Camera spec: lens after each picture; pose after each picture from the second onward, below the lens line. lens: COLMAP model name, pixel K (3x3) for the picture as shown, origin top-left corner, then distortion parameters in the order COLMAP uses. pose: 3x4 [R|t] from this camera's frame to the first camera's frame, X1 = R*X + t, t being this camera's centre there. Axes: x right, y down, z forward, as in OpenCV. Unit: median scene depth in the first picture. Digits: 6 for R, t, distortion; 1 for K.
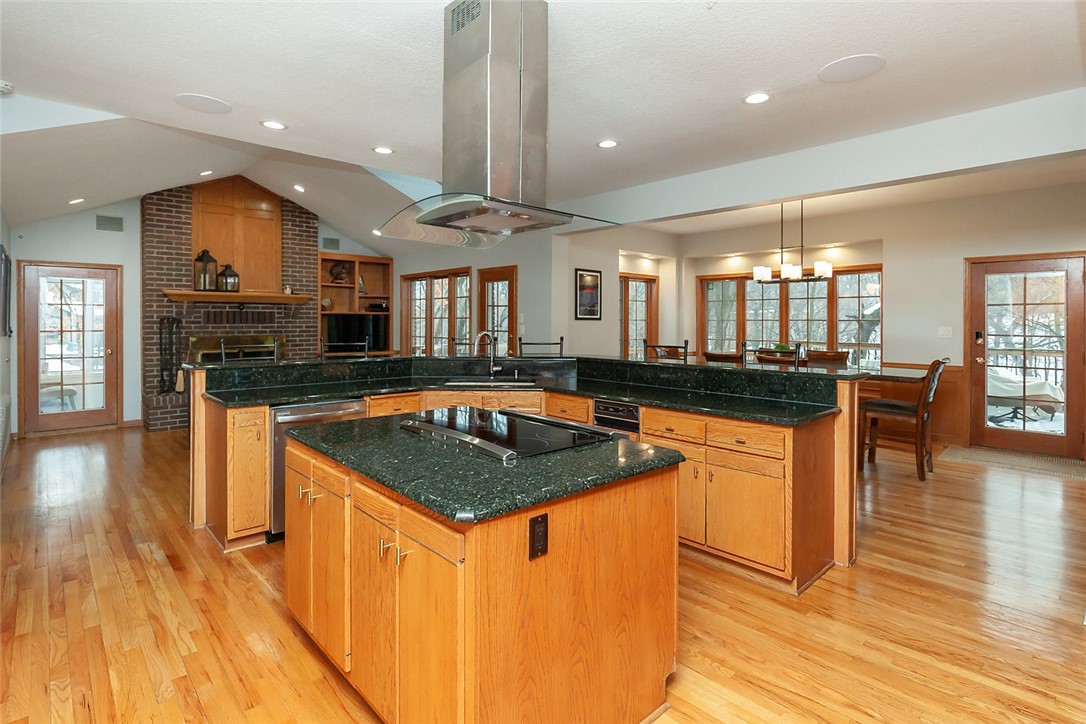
lens RADIAL K [[535.8, 0, 540.4], [0, 535.8, 314.3], [0, 0, 1]] dist [-0.000534, -0.000027]
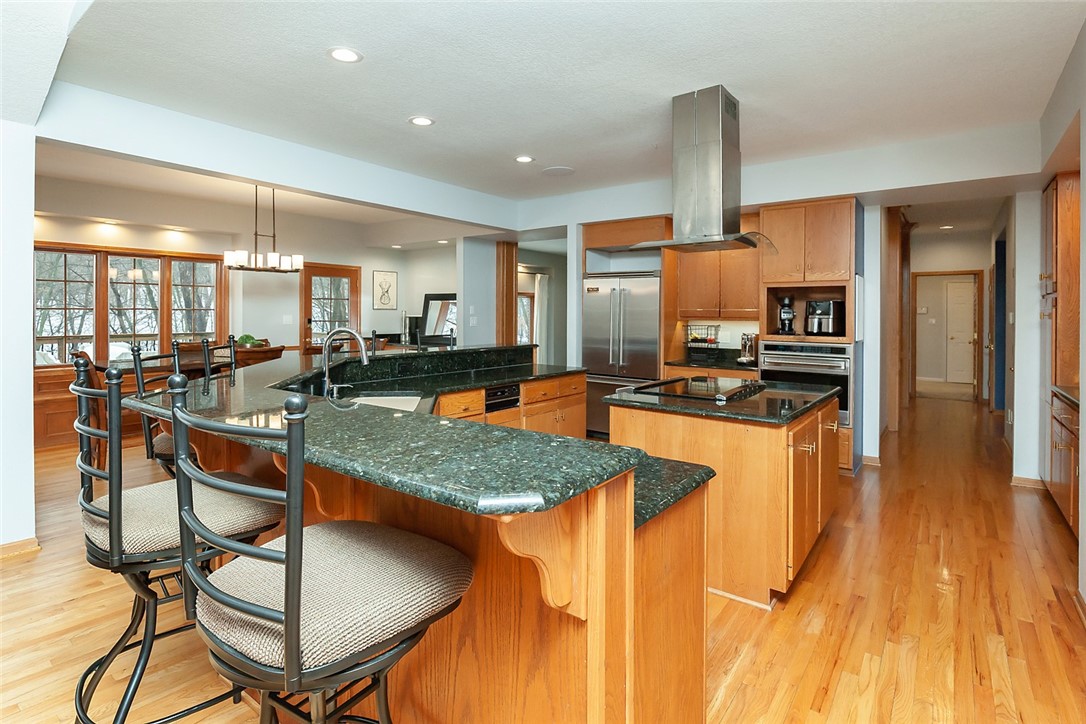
lens RADIAL K [[535.8, 0, 540.4], [0, 535.8, 314.3], [0, 0, 1]] dist [-0.000534, -0.000027]
pose [[-0.166456, -0.009228, 0.986006, -0.589746], [-0.010438, 0.999917, 0.007596, 0.006544], [-0.985994, -0.009028, -0.166538, 0.689936]]
